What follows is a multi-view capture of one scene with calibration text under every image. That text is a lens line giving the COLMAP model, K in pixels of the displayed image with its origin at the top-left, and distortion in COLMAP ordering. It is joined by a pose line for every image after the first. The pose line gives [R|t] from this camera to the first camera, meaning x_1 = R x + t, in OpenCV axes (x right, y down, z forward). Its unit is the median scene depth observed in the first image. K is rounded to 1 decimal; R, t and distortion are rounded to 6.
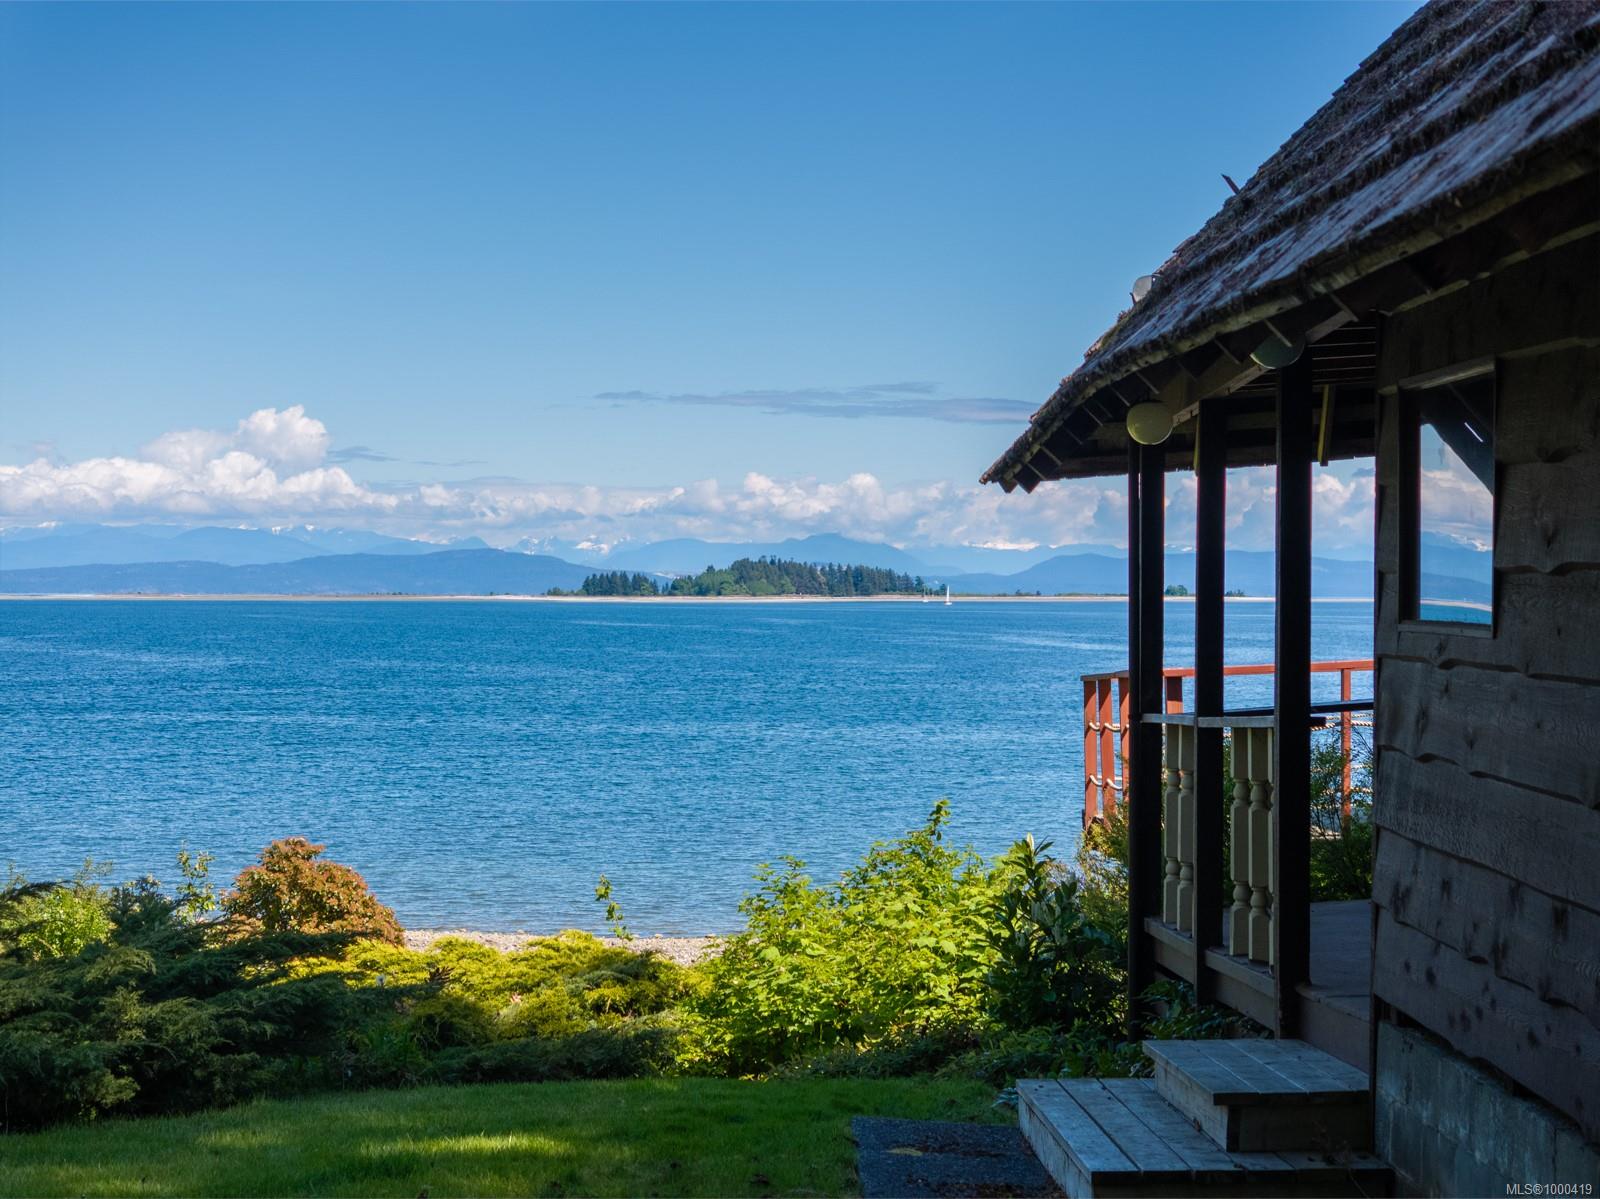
lens RADIAL K [[3207.2, 0, 800.0], [0, 3207.2, 599.5], [0, 0, 1]] dist [-0.036835, 0.059161]
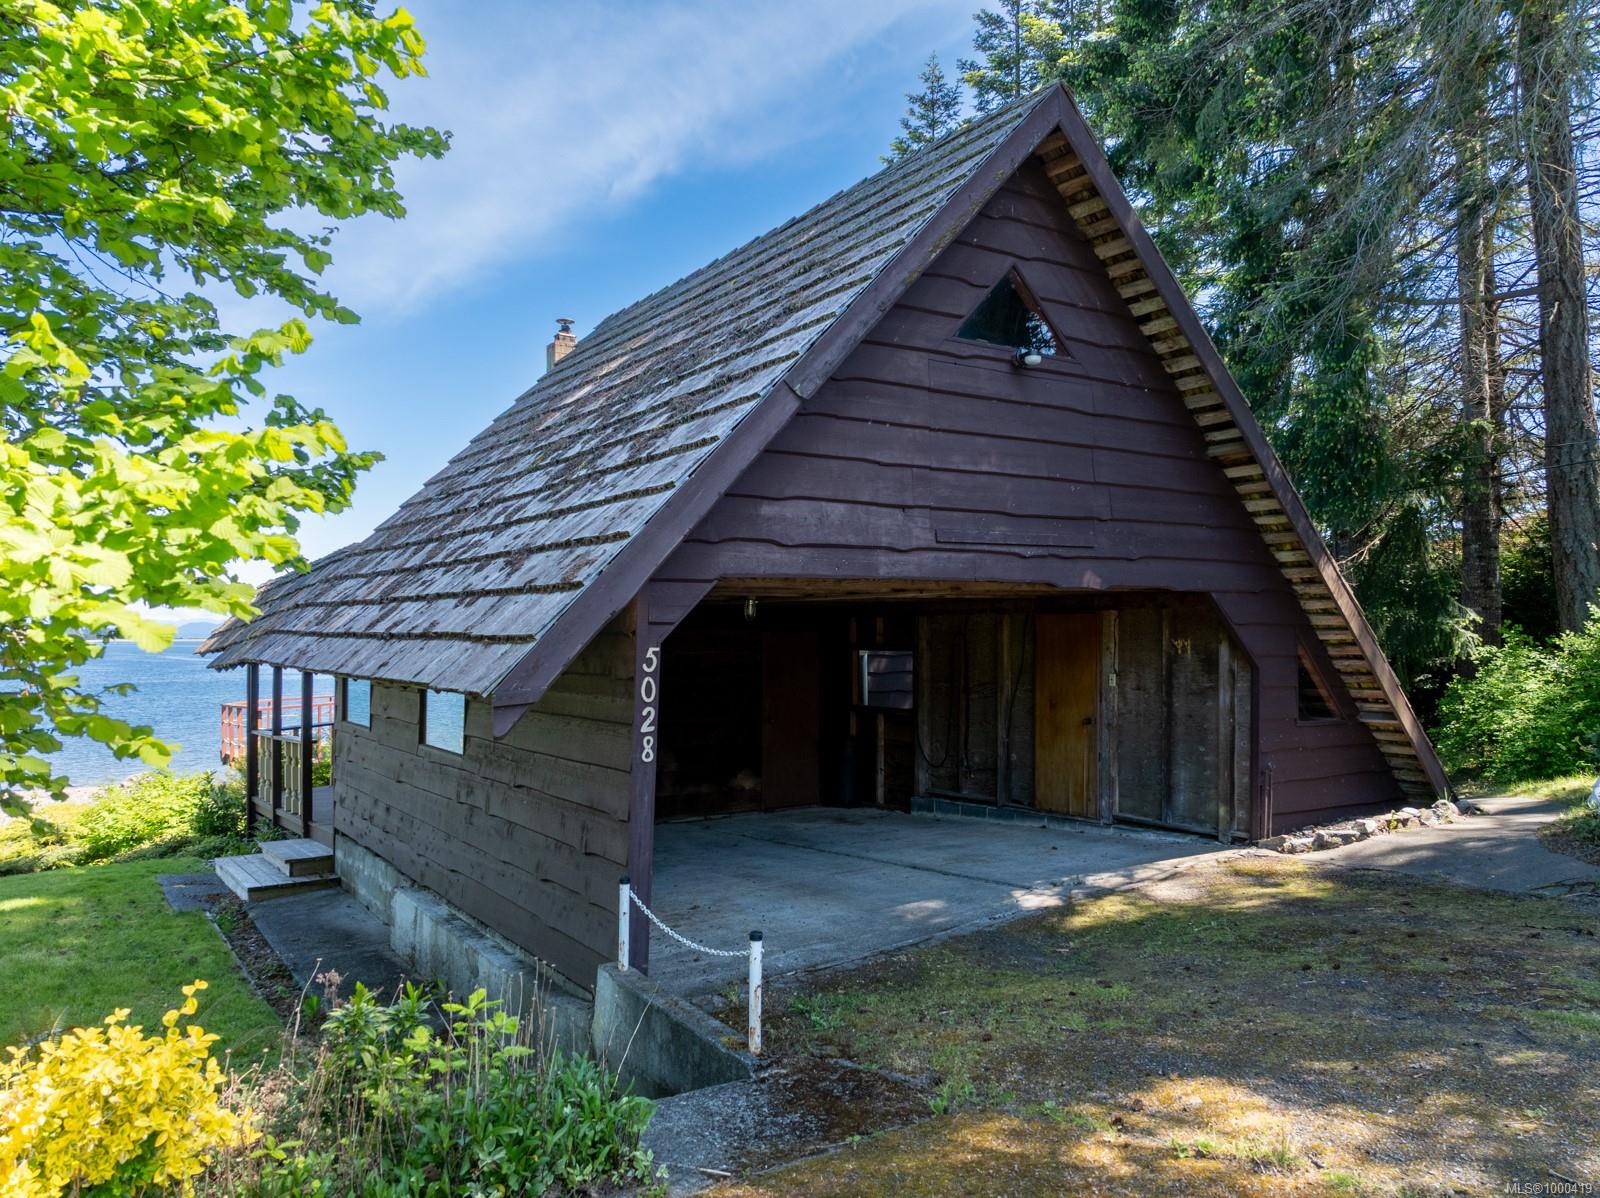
lens RADIAL K [[1128.5, 0, 800.0], [0, 1128.5, 599.0], [0, 0, 1]] dist [-0.035407, -0.004933]
pose [[0.836673, 0.011525, 0.547581, -0.038856], [0.008578, 0.999380, -0.034141, -0.045584], [-0.547635, 0.033262, 0.836056, -0.177929]]
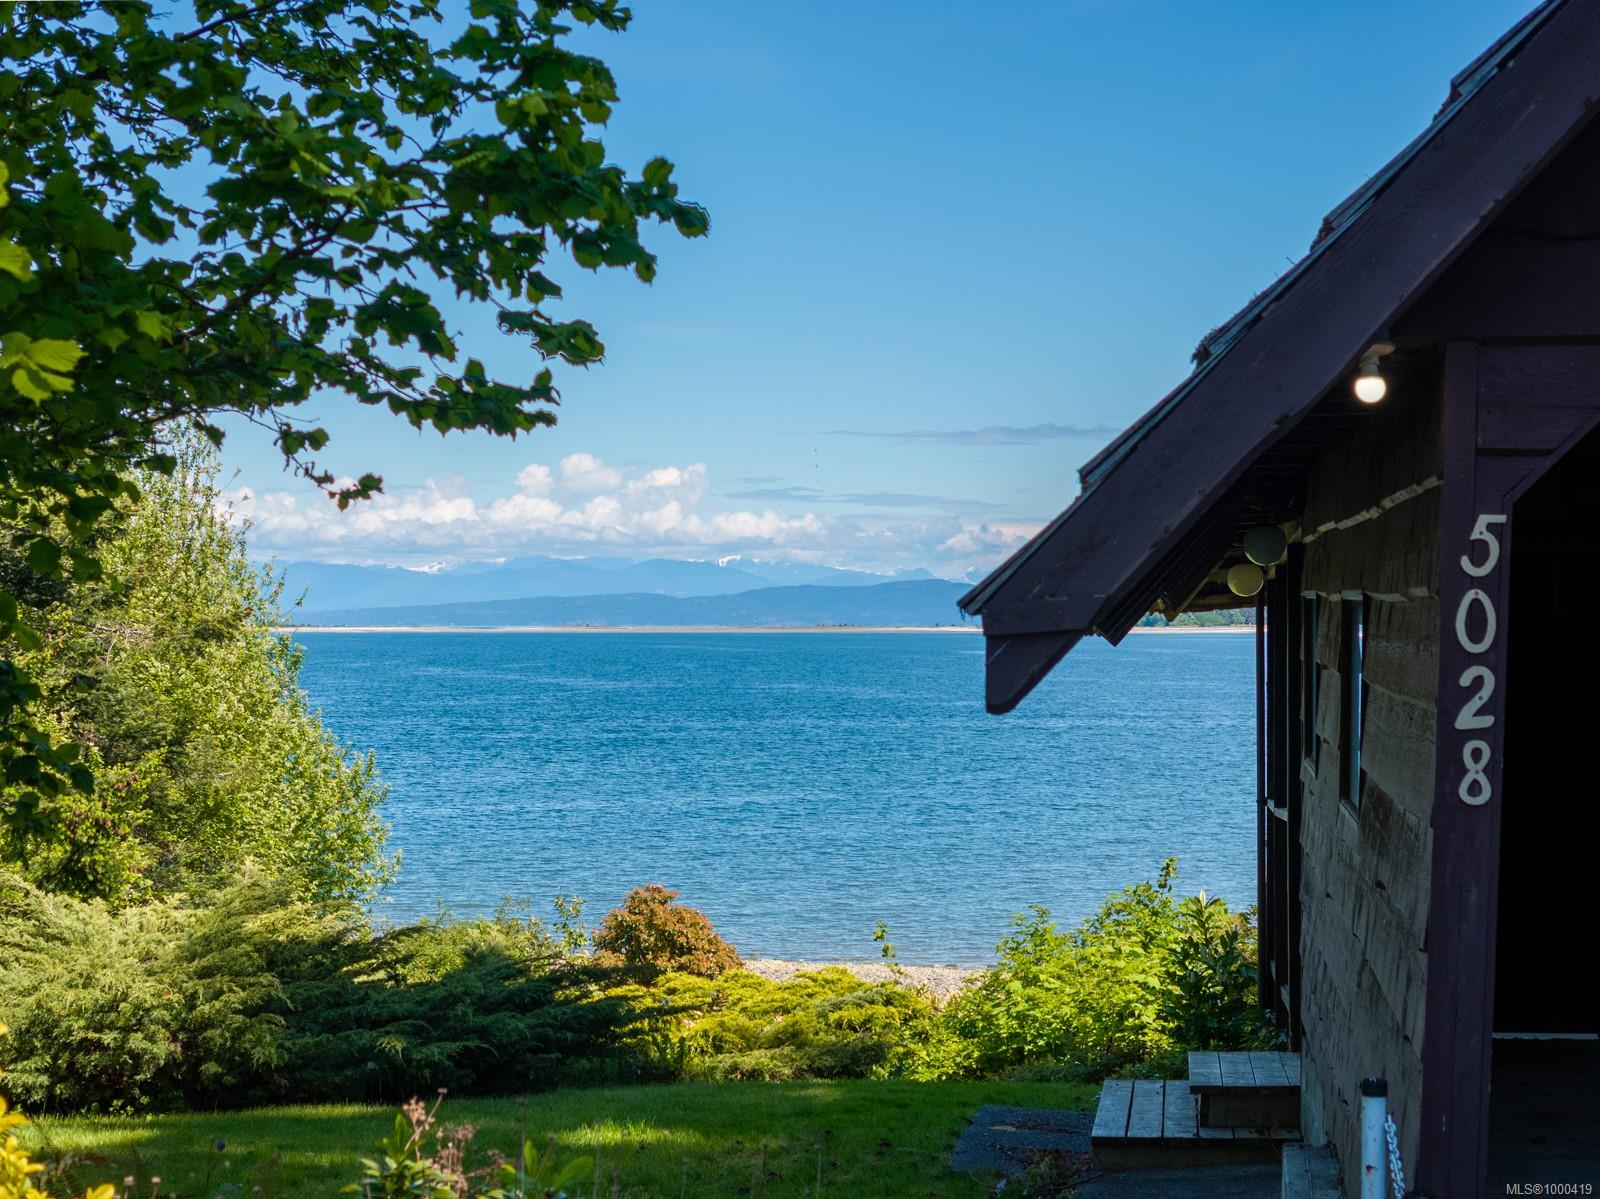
lens RADIAL K [[3207.2, 0, 800.0], [0, 3207.2, 599.5], [0, 0, 1]] dist [-0.036835, 0.059161]
pose [[0.990628, -0.004890, -0.136497, 0.089395], [0.003445, 0.999935, -0.010827, -0.028009], [0.136541, 0.010255, 0.990581, -0.259064]]
